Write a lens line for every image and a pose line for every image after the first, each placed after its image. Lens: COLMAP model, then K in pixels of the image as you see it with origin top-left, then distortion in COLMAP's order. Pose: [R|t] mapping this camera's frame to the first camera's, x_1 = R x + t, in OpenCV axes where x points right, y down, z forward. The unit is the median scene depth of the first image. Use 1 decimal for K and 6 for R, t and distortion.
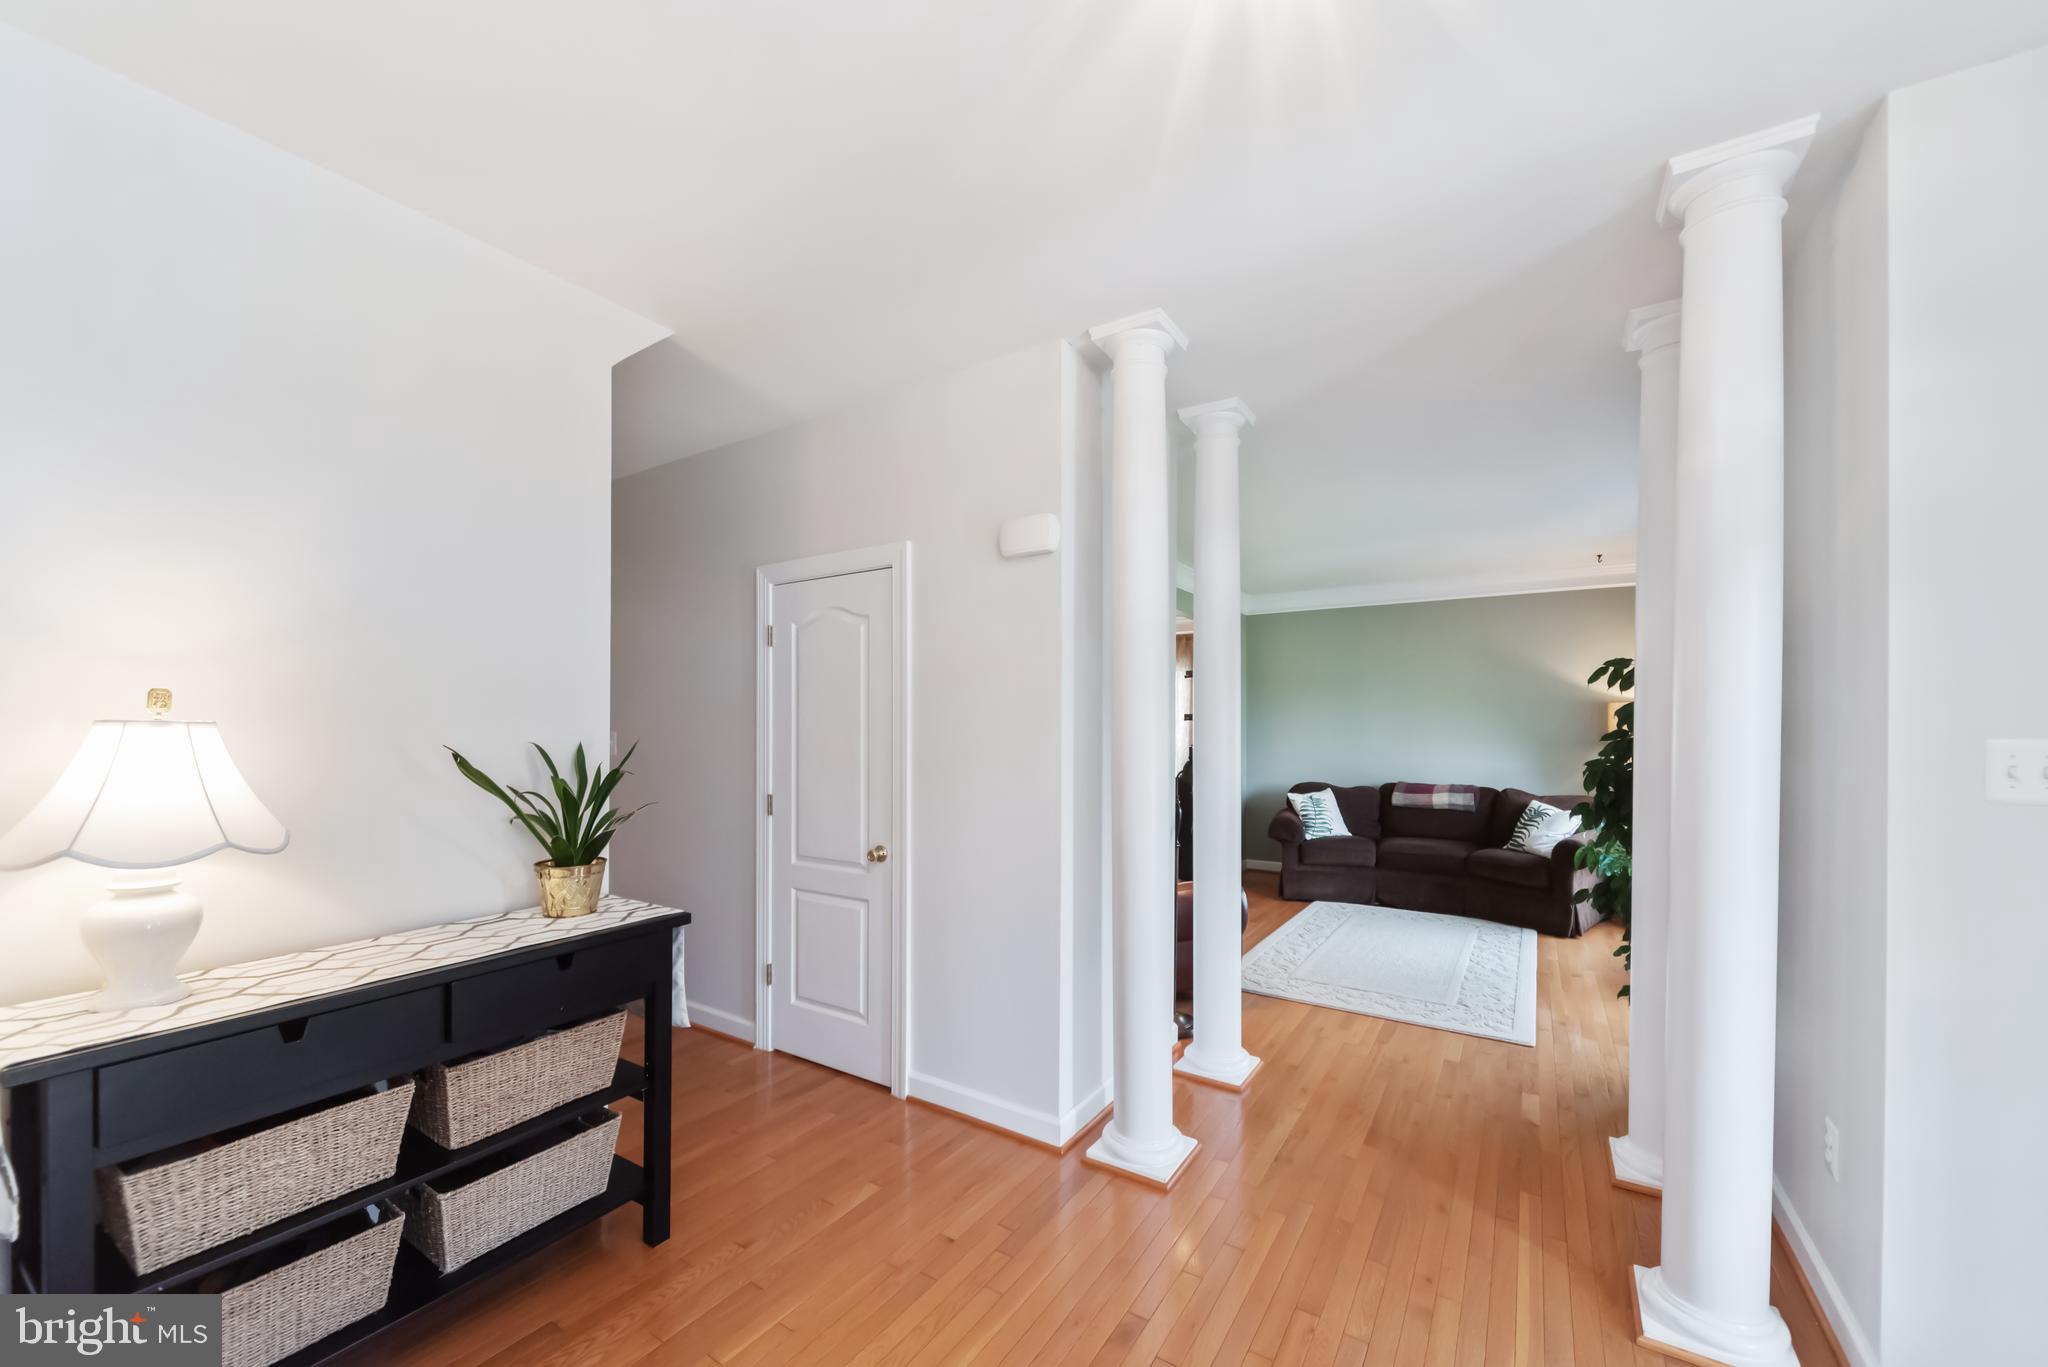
lens RADIAL K [[777.2, 0, 1029.5], [0, 777.2, 726.9], [0, 0, 1]] dist [0.001292, -0.000370]
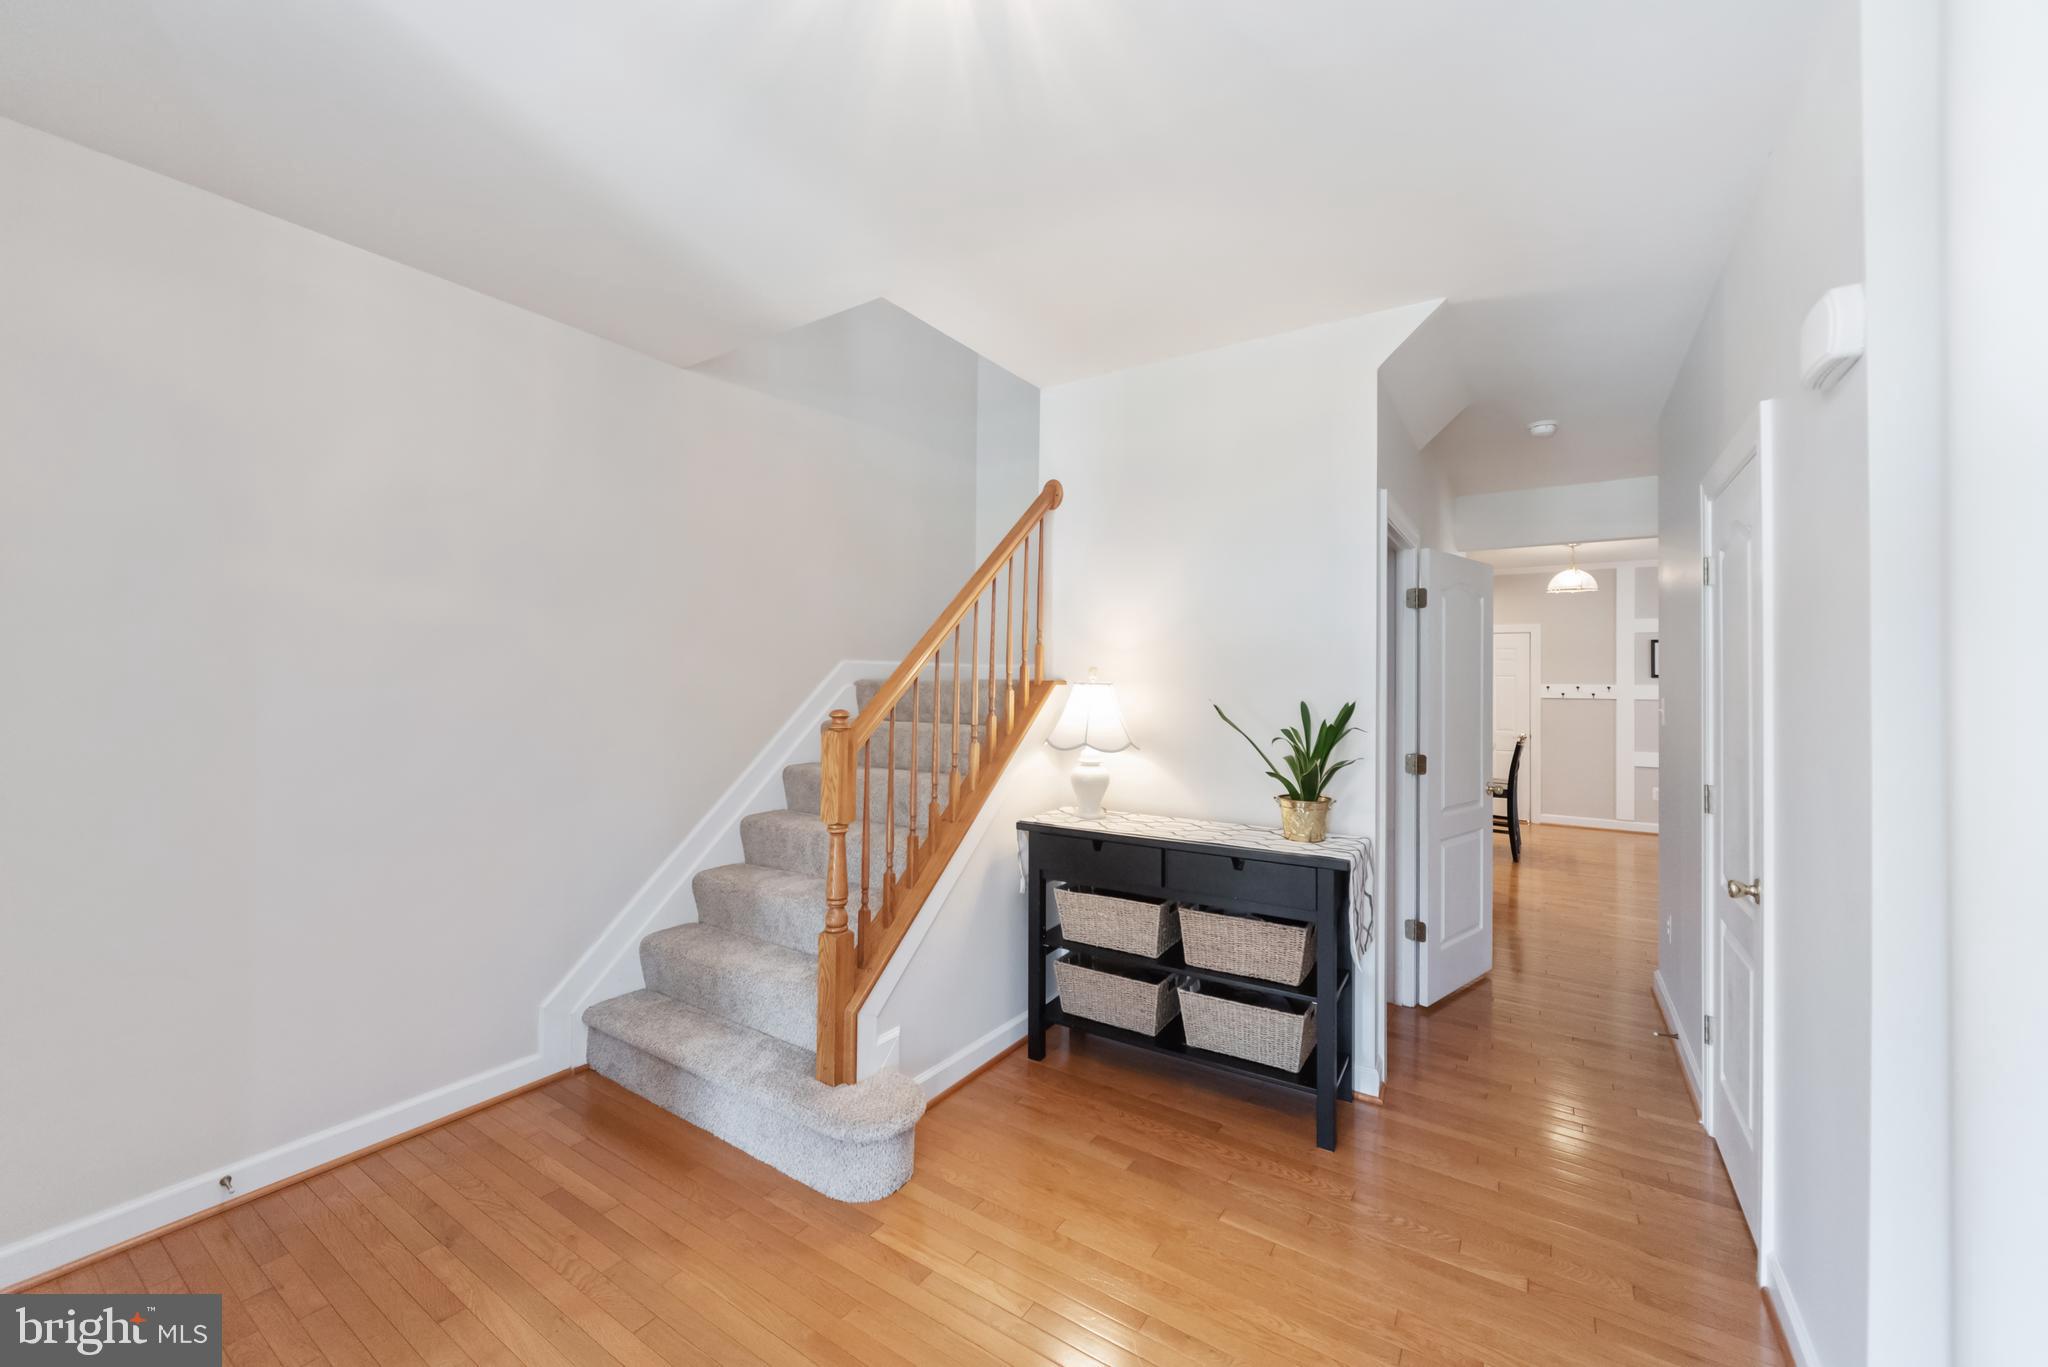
lens RADIAL K [[777.2, 0, 1010.2], [0, 777.2, 683.1], [0, 0, 1]] dist [0.001292, -0.000370]
pose [[-0.015158, -0.008095, -0.999852, 0.772802], [-0.007547, 0.999940, -0.007981, 0.010686], [0.999857, 0.007425, -0.015218, 0.665806]]
